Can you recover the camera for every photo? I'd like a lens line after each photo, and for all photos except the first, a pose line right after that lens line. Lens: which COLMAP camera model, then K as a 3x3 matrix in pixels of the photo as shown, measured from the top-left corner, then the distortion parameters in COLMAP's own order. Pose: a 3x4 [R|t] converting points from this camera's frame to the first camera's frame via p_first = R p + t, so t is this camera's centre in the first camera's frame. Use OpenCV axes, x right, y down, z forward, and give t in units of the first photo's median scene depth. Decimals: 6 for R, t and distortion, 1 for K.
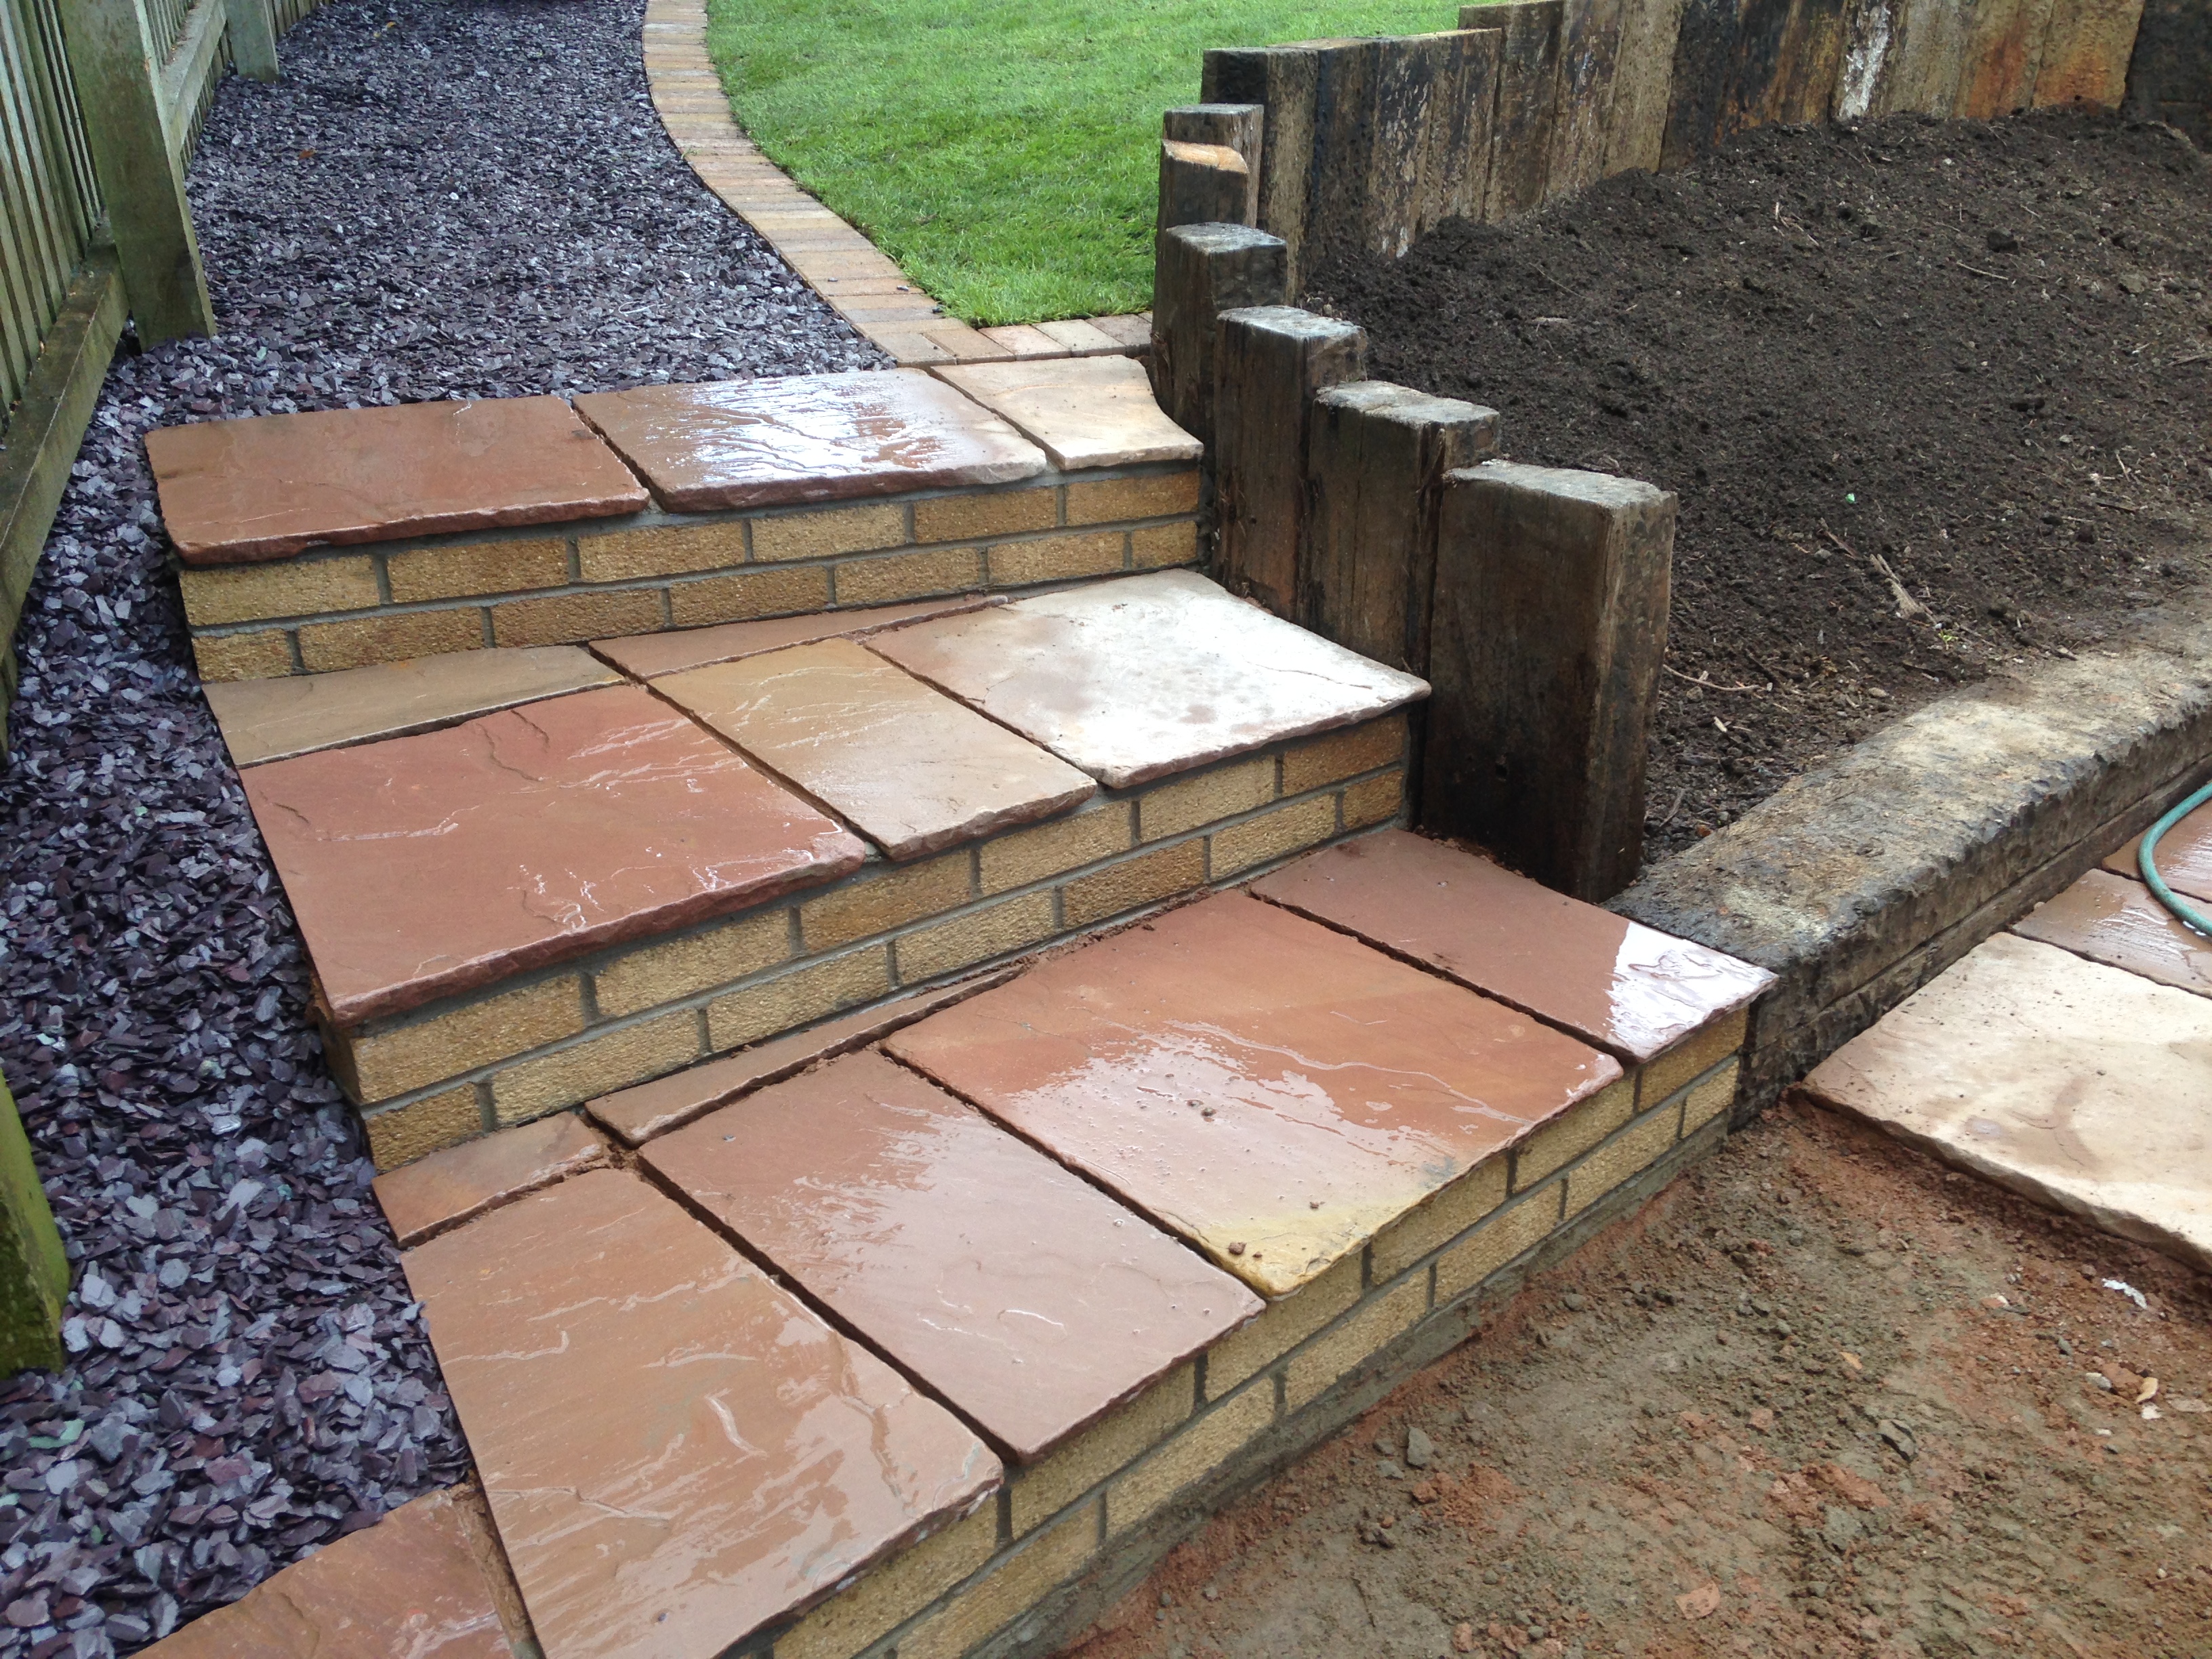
lens RADIAL K [[2041.2, 0, 1107.1], [0, 2041.2, 810.1], [0, 0, 1]] dist [0.221173, -0.311712]
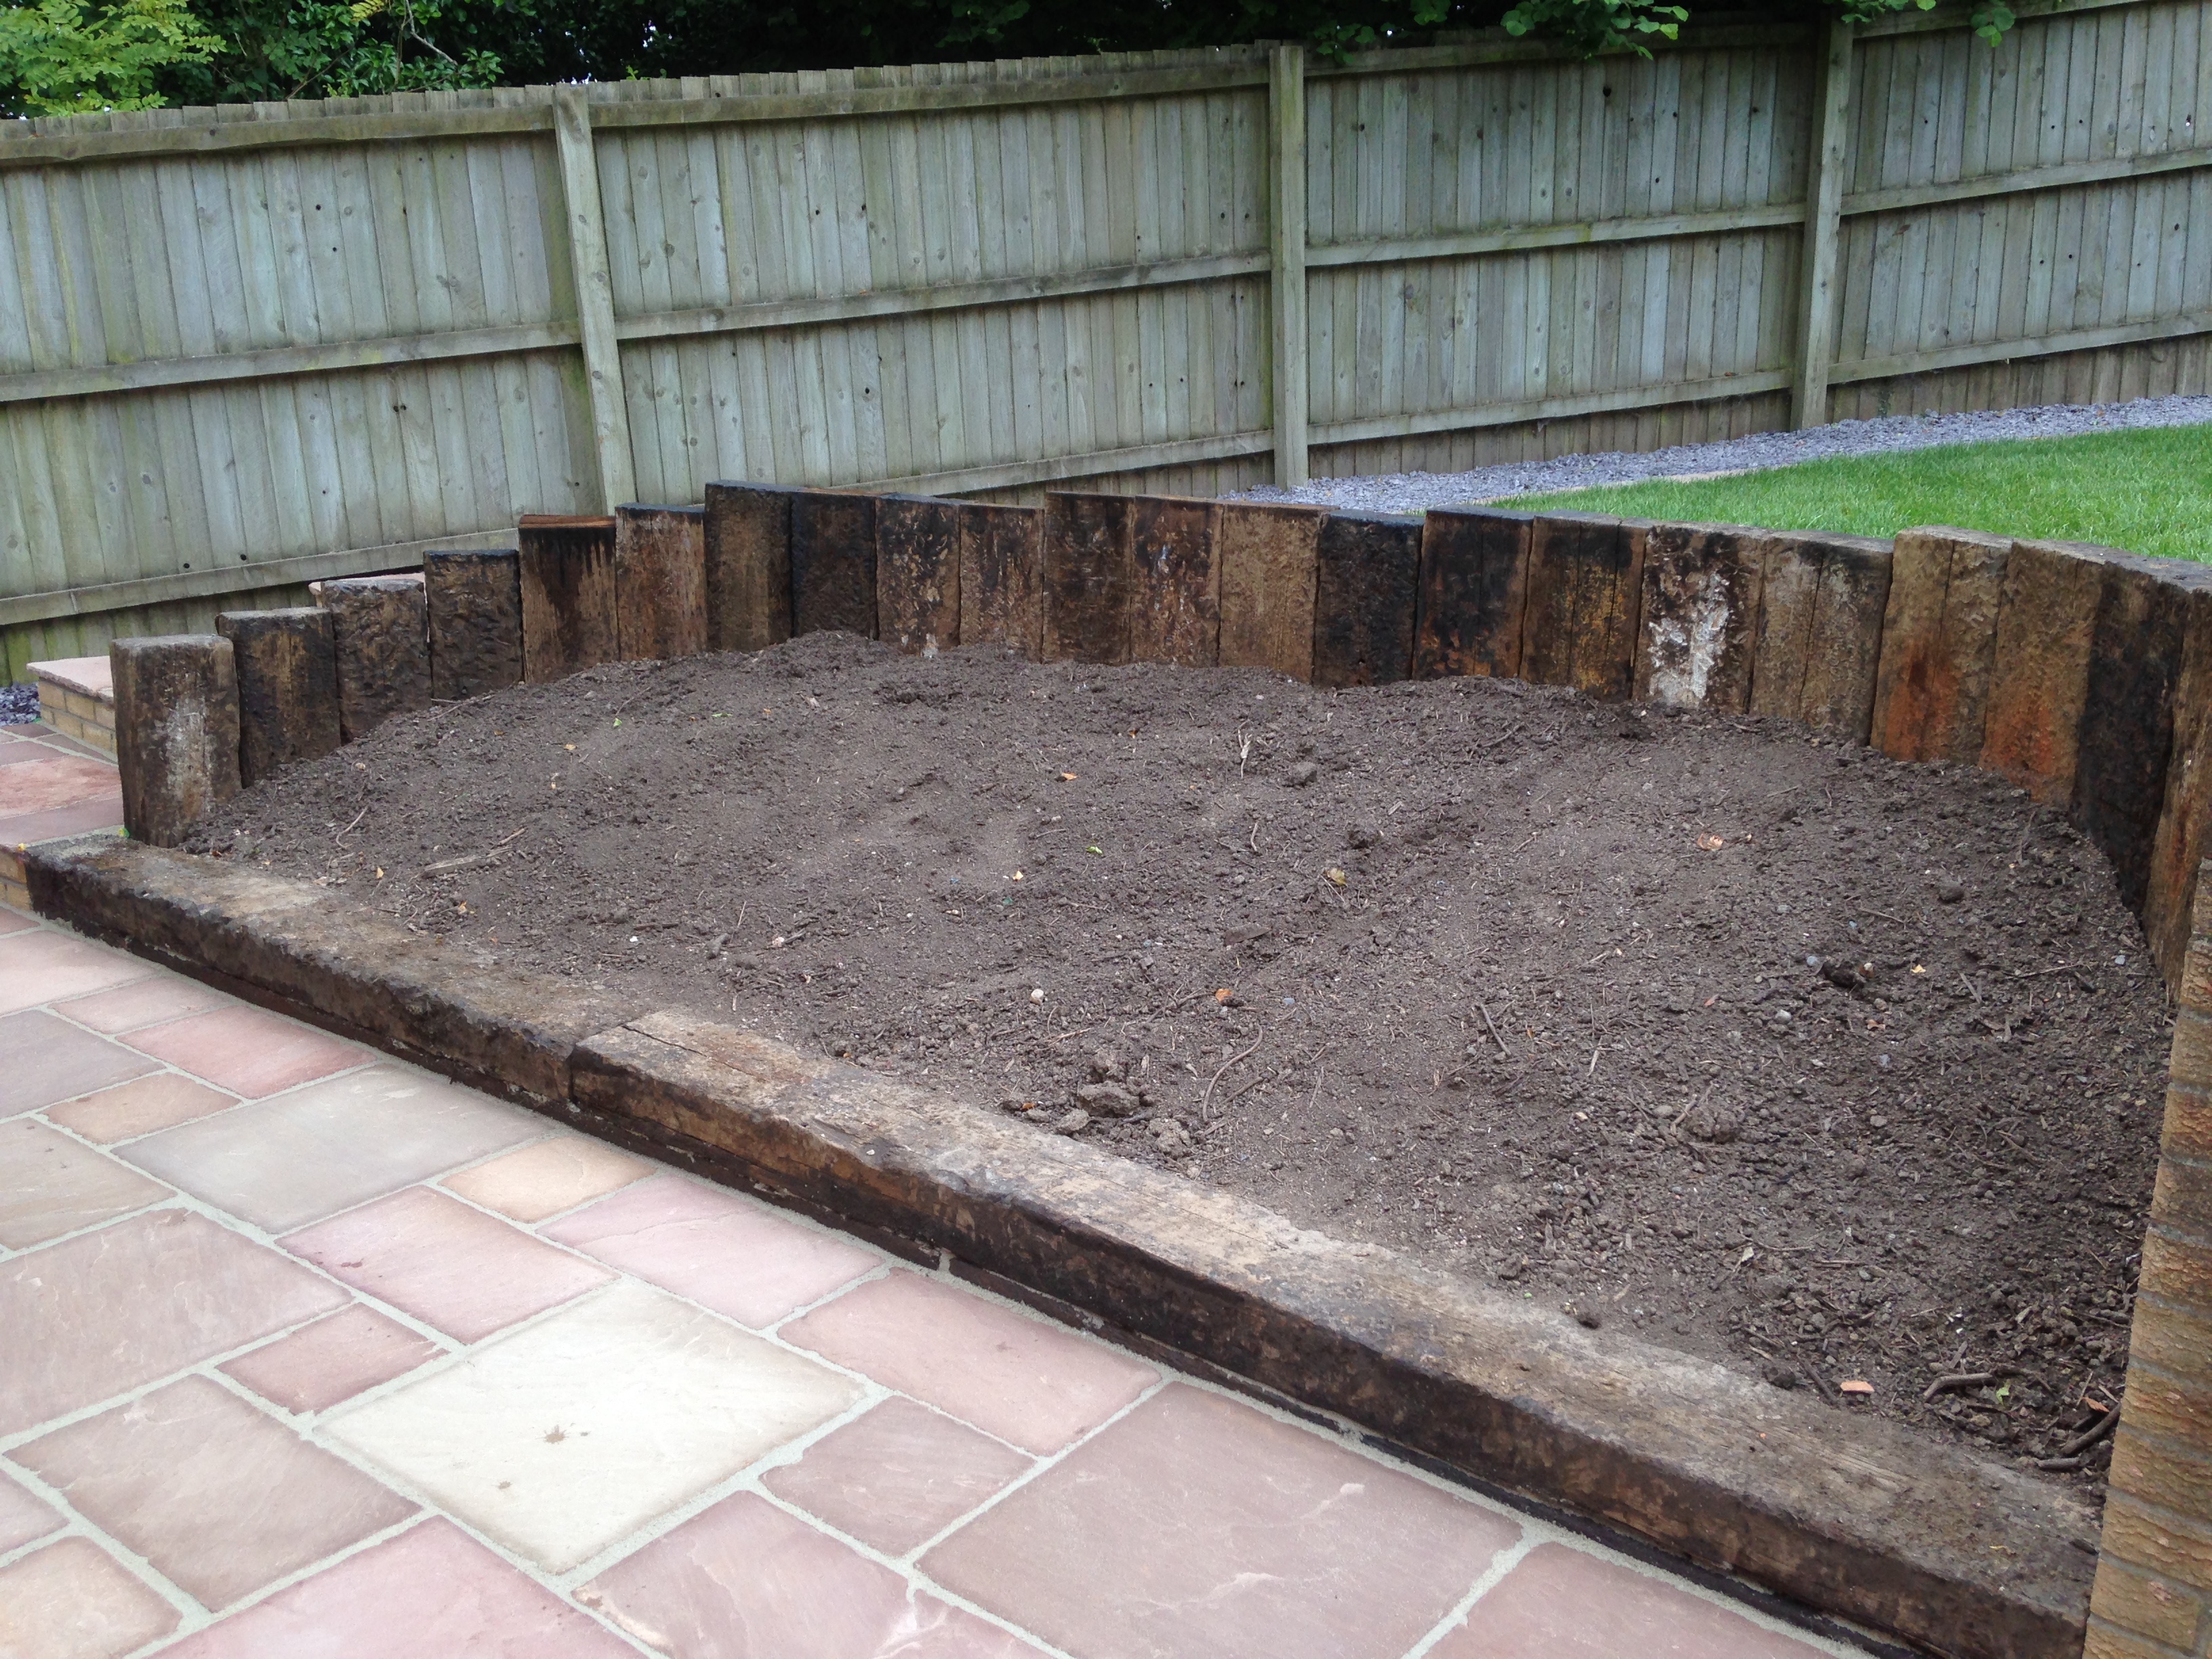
lens RADIAL K [[2041.2, 0, 1107.1], [0, 2041.2, 810.1], [0, 0, 1]] dist [0.221173, -0.311712]
pose [[0.103690, 0.228077, -0.968106, 1.329304], [-0.407795, 0.897527, 0.167772, -0.410827], [0.907167, 0.377393, 0.186074, 0.836527]]
